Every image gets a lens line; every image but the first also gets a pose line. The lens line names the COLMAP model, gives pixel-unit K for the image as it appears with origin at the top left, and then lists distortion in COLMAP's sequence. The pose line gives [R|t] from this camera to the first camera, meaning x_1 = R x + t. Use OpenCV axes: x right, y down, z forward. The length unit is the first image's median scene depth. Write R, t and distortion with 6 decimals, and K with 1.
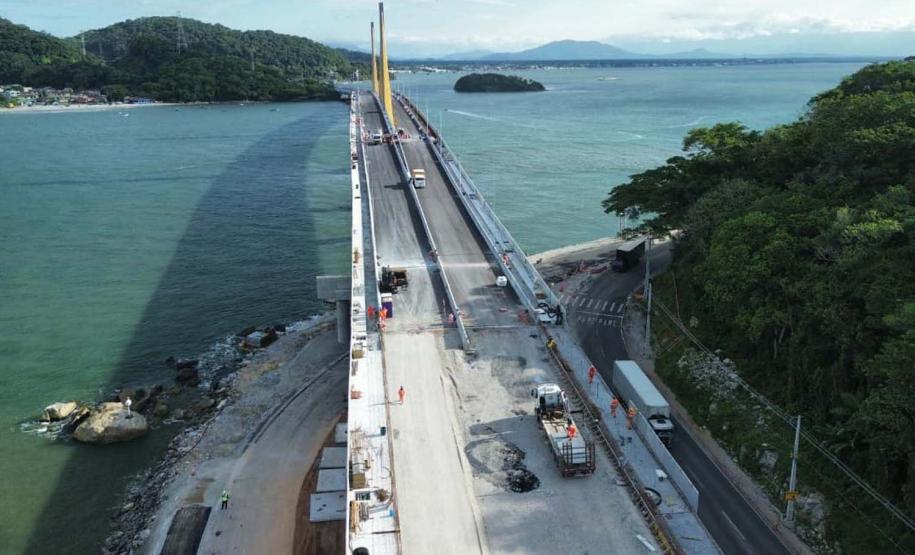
lens RADIAL K [[774.0, 0, 457.5], [0, 774.0, 277.5], [0, 0, 1]] dist [0.064803, -0.059548]
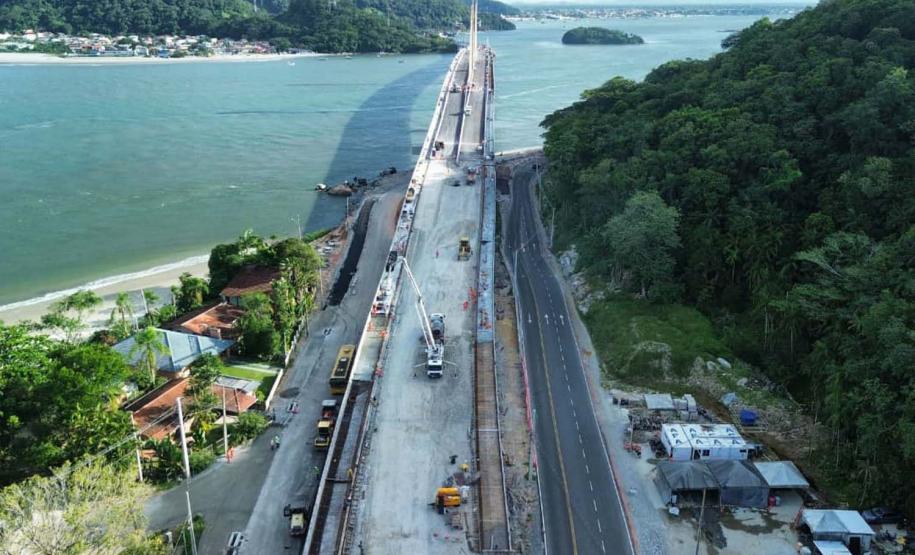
lens RADIAL K [[774.0, 0, 457.5], [0, 774.0, 277.5], [0, 0, 1]] dist [0.064803, -0.059548]
pose [[0.986689, 0.058650, -0.151672, 0.052958], [-0.048329, 0.996314, 0.070865, 0.033864], [0.155269, -0.062592, 0.985887, -0.212075]]
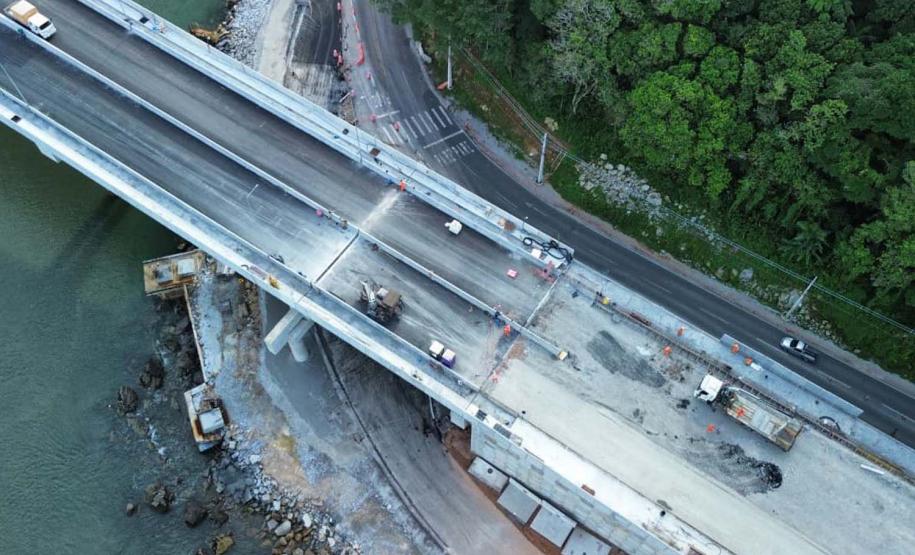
lens RADIAL K [[774.0, 0, 457.5], [0, 774.0, 277.5], [0, 0, 1]] dist [0.064803, -0.059548]
pose [[0.650749, -0.647215, 0.397036, -0.046674], [0.198569, 0.649767, 0.733739, -0.084845], [-0.732868, -0.398641, 0.551352, 0.060363]]
